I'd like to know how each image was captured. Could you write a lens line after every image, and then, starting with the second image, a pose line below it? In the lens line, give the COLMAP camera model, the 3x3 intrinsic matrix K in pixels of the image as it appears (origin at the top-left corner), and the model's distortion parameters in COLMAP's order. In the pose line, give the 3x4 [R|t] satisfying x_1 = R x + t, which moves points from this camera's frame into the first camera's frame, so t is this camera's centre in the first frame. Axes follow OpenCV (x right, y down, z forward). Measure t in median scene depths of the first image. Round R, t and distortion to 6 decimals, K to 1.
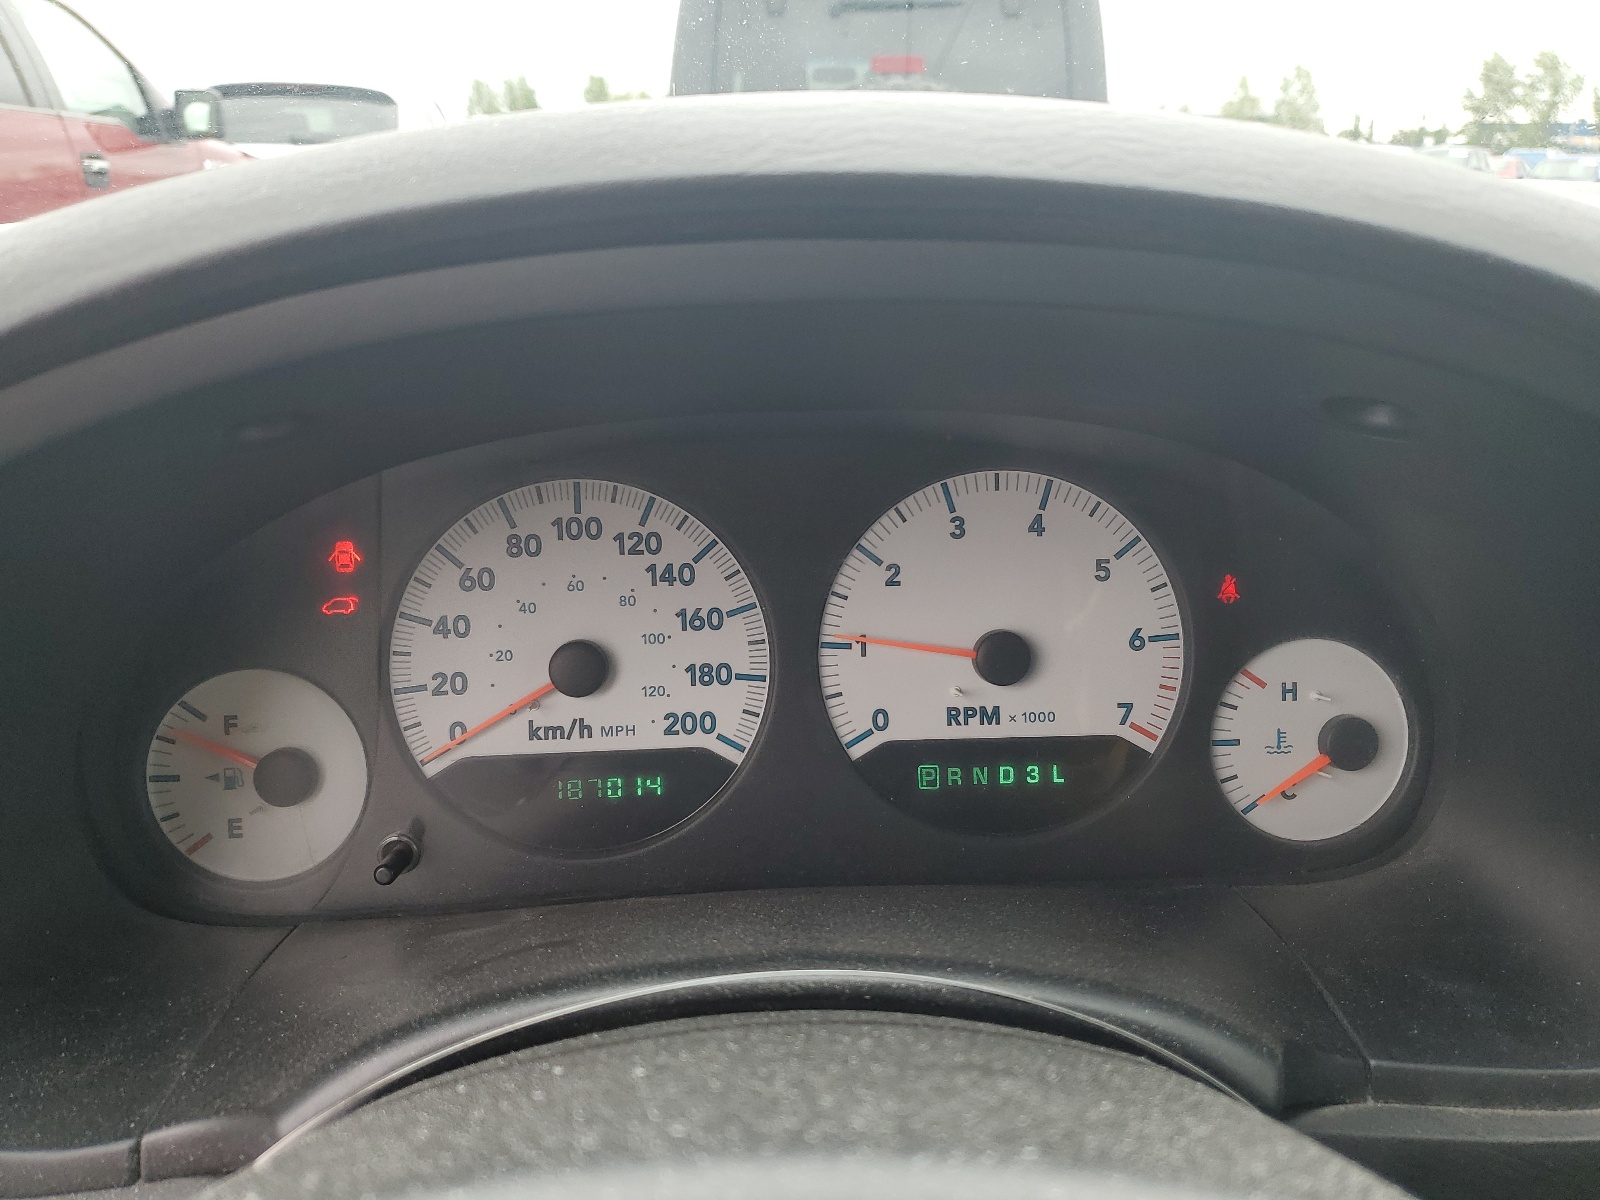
lens RADIAL K [[1317.9, 0, 800.4], [0, 1317.9, 601.2], [0, 0, 1]] dist [0.013494, 0.002151]
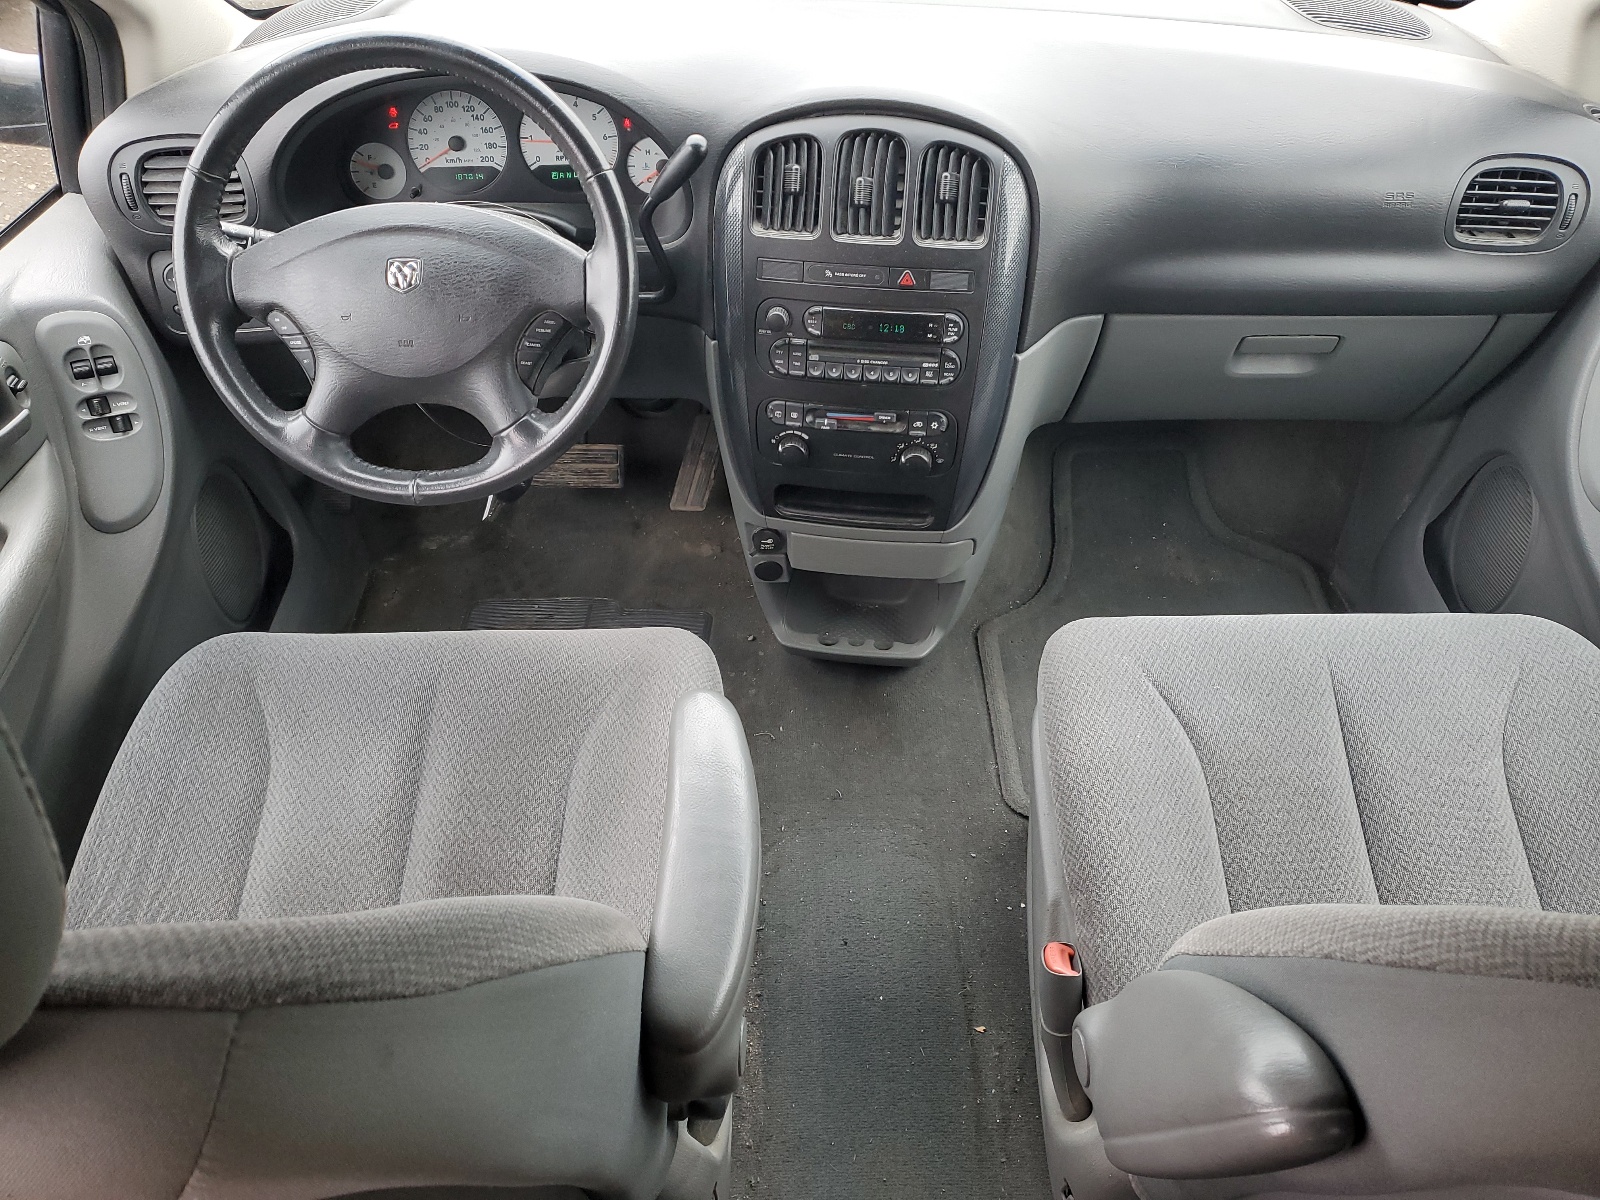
lens RADIAL K [[1317.9, 0, 798.7], [0, 1317.9, 600.0], [0, 0, 1]] dist [0.013494, 0.002151]
pose [[0.997752, 0.031294, -0.059267, 1.083024], [-0.005197, 0.917759, 0.397105, -0.259260], [0.066819, -0.395904, 0.915858, -2.947383]]
